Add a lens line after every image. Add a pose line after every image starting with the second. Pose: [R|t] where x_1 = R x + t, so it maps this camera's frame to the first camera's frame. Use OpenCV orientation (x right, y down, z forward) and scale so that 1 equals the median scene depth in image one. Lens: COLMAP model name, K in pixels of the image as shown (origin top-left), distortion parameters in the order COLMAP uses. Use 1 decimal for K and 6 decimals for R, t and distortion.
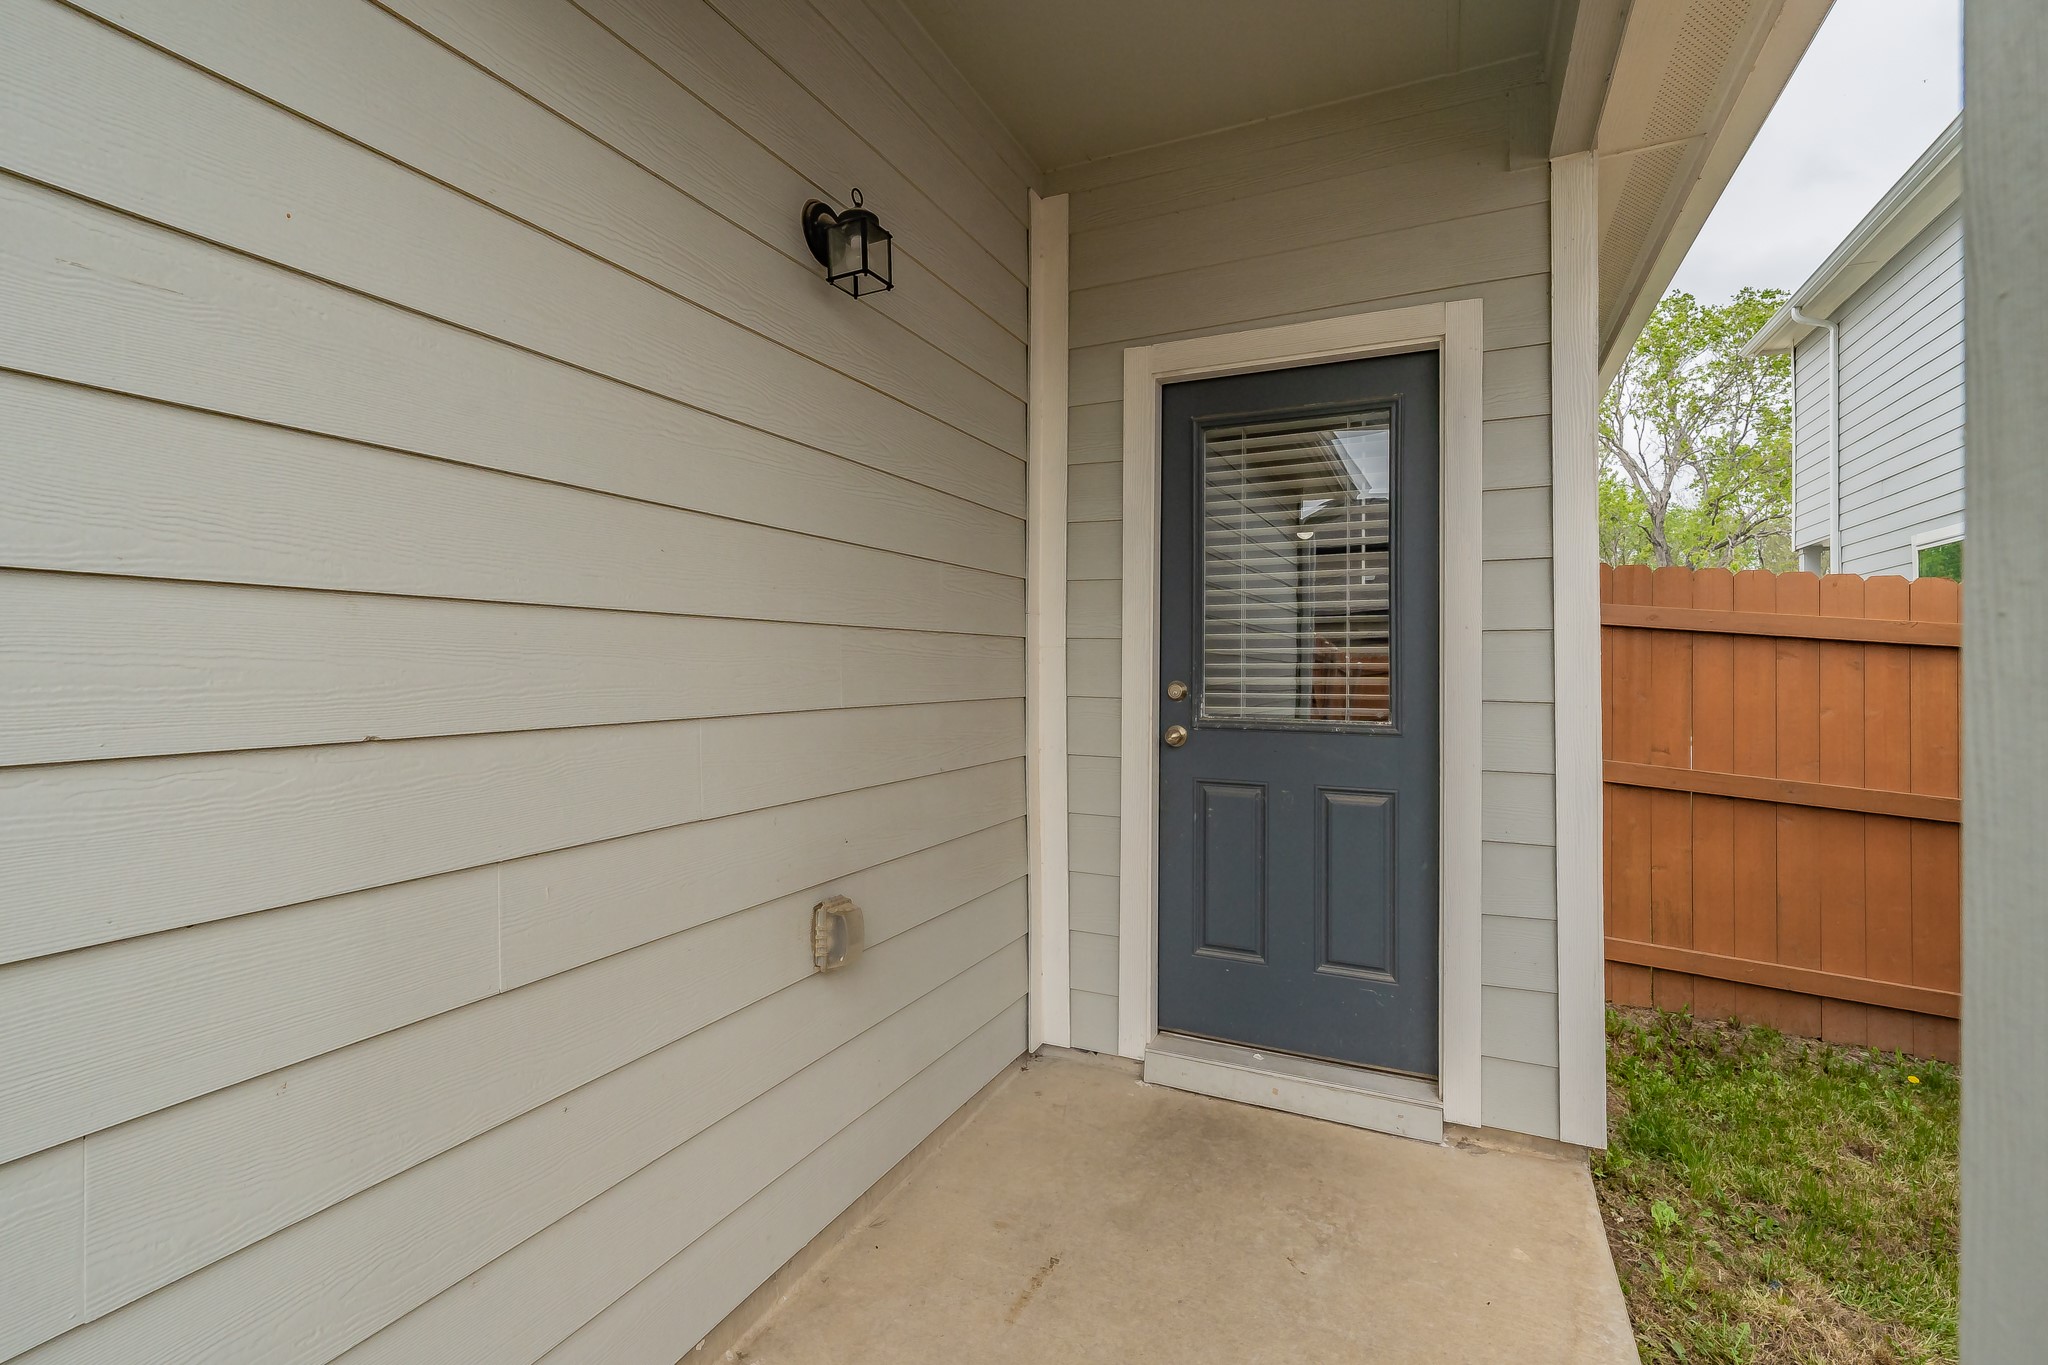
lens RADIAL K [[889.7, 0, 1018.8], [0, 889.7, 671.7], [0, 0, 1]] dist [0.000079, 0.000006]
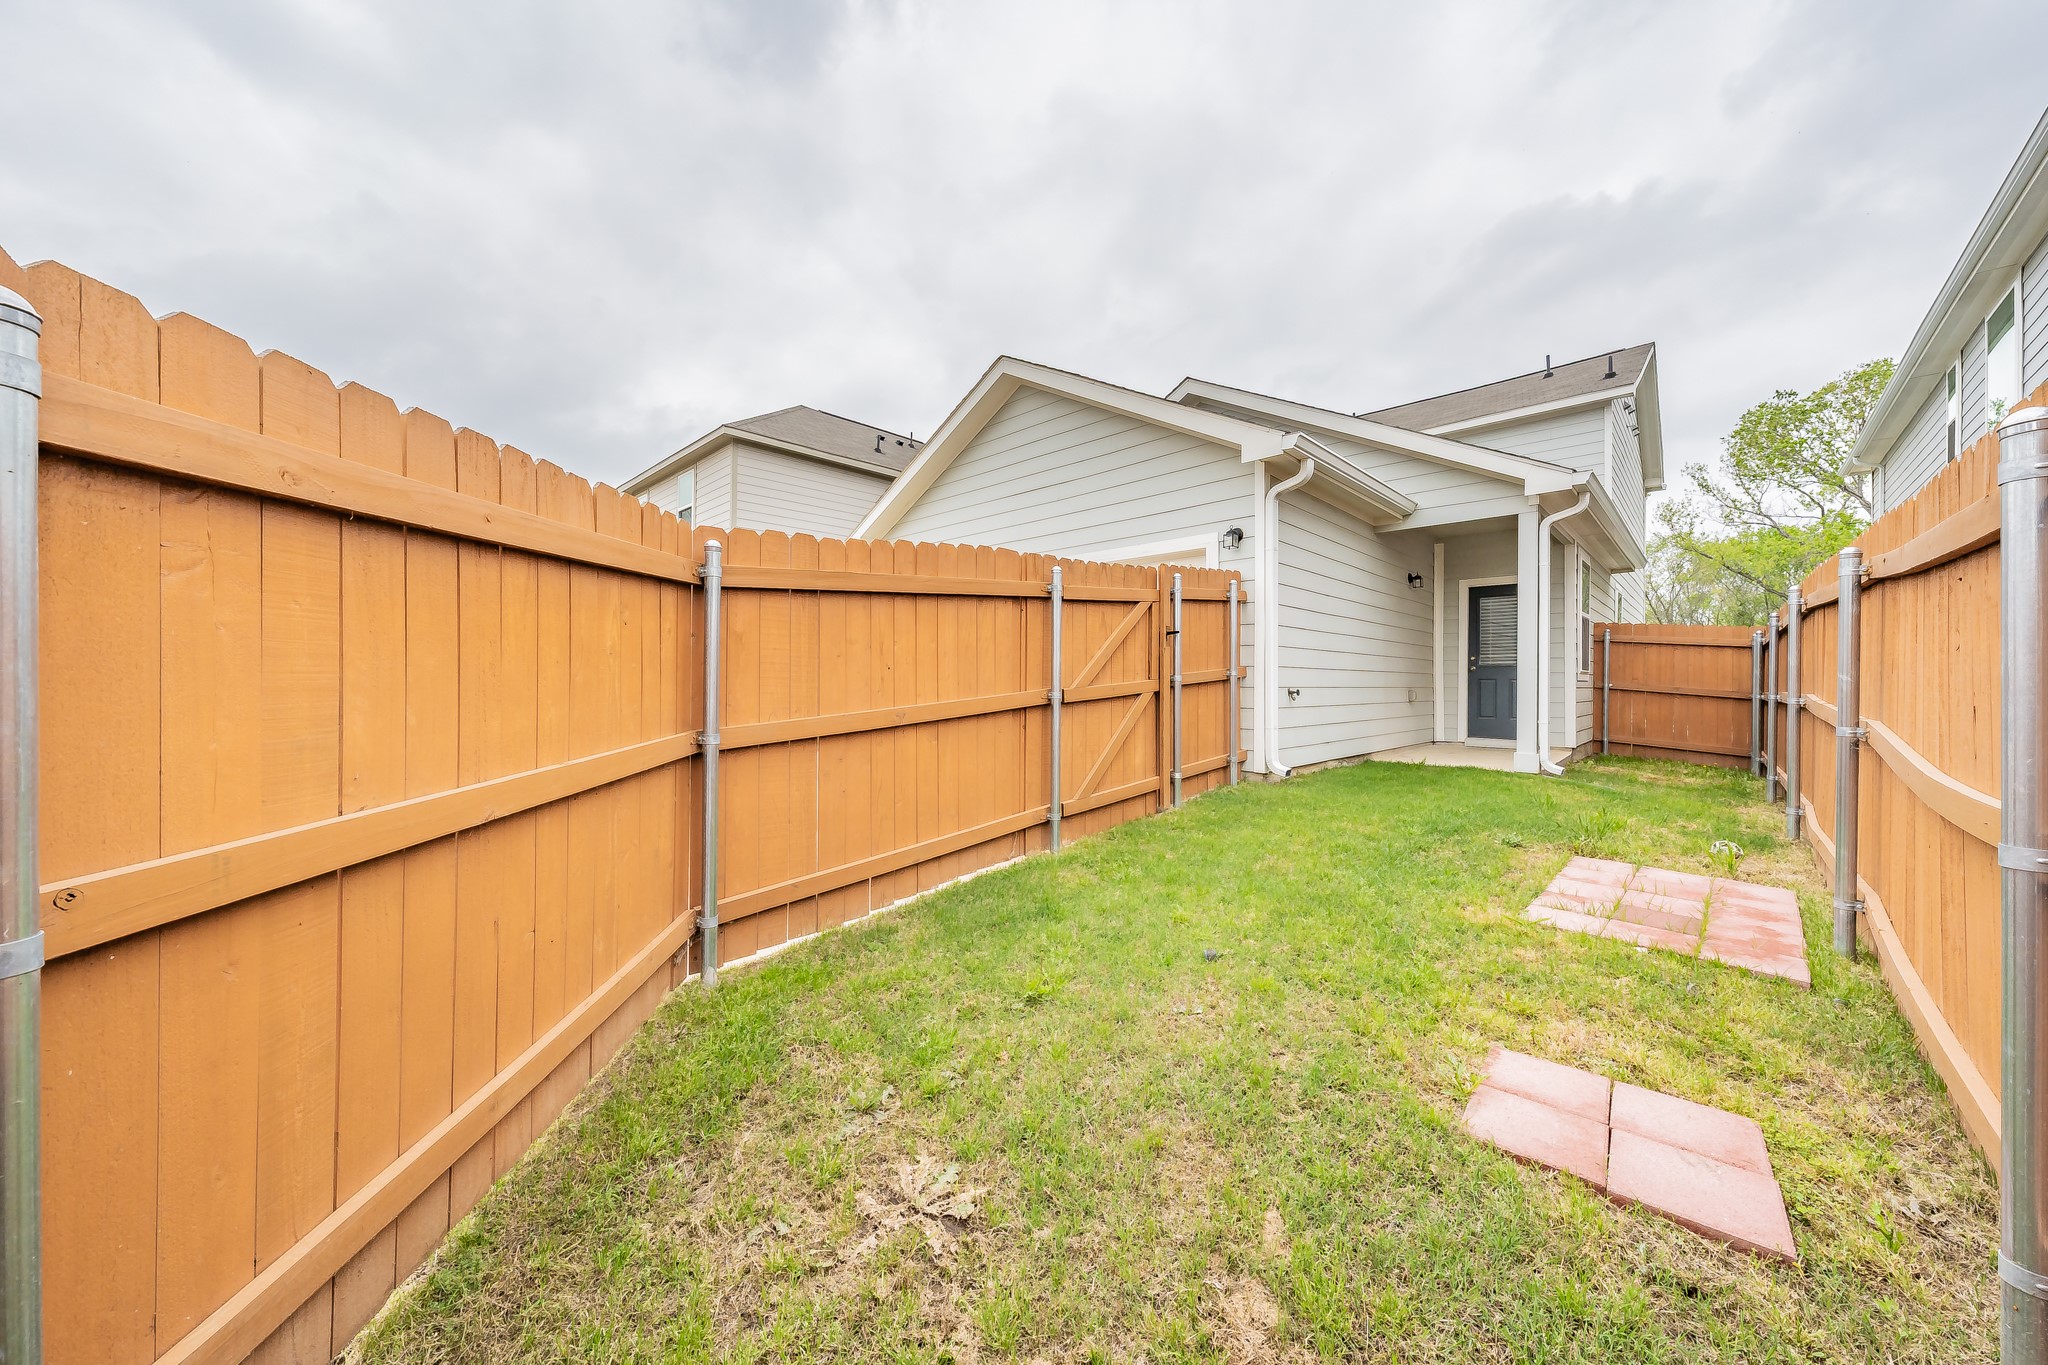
lens RADIAL K [[713.8, 0, 1034.4], [0, 713.8, 682.3], [0, 0, 1]] dist [-0.003669, 0.000364]
pose [[0.948135, 0.002451, -0.317858, -0.726649], [-0.006081, 0.999927, -0.010429, 0.184697], [0.317809, 0.011821, 0.948081, -2.899291]]
